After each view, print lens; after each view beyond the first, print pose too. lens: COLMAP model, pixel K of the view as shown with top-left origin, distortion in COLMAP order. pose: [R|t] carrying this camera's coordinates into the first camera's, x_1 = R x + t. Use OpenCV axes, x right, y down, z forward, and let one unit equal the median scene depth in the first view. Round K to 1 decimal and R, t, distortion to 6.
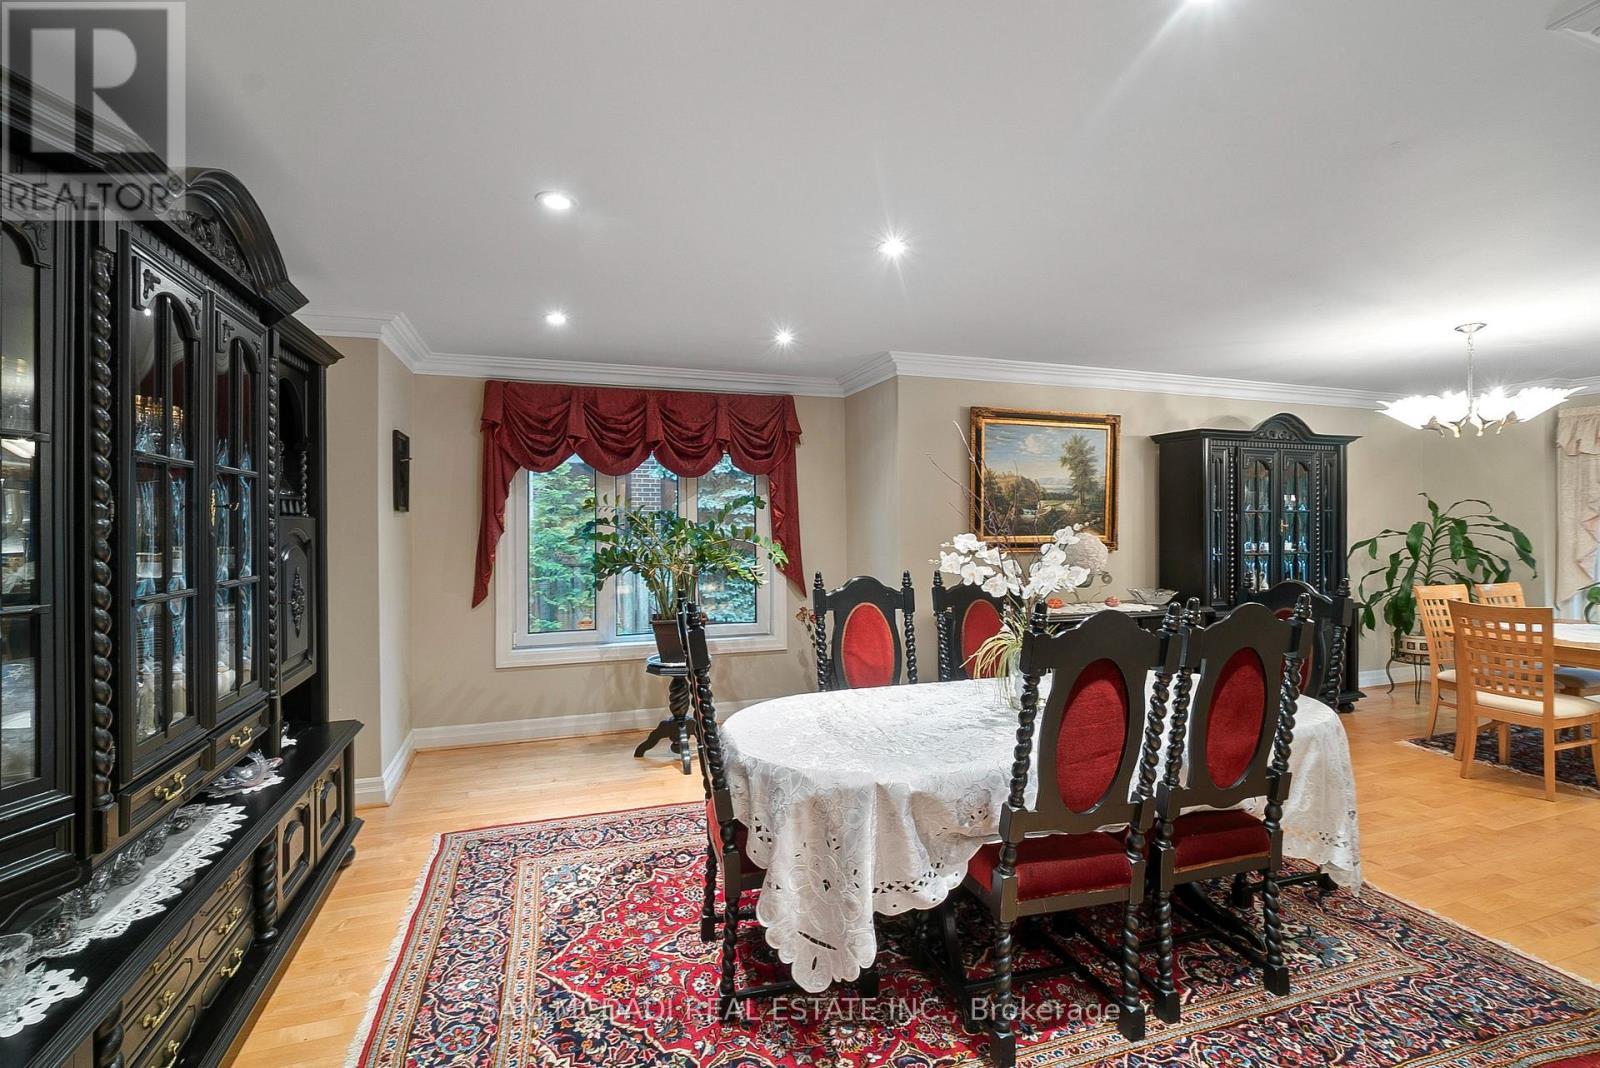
lens RADIAL K [[706.0, 0, 796.5], [0, 706.0, 530.4], [0, 0, 1]] dist [-0.003077, -0.000388]
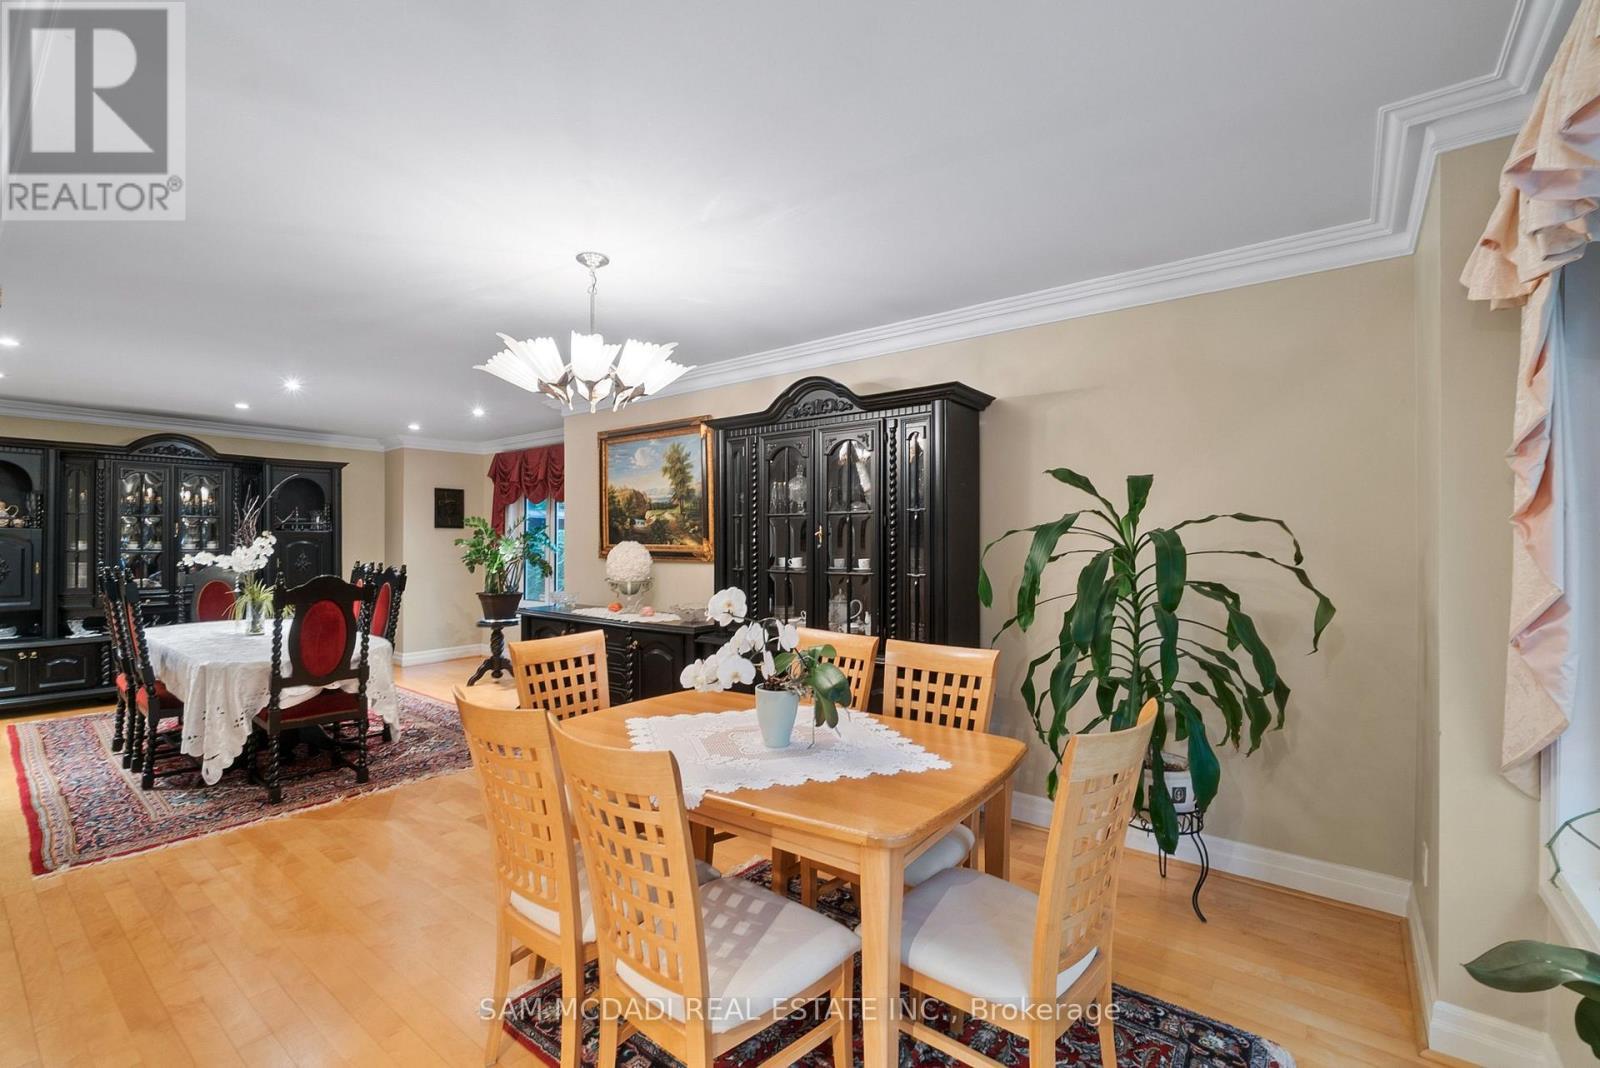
lens RADIAL K [[706.0, 0, 793.8], [0, 706.0, 535.4], [0, 0, 1]] dist [-0.003077, -0.000388]
pose [[0.530352, 0.003700, -0.847770, 1.364168], [0.000078, 0.999990, 0.004413, -0.010198], [0.847778, -0.002406, 0.530346, 0.630007]]
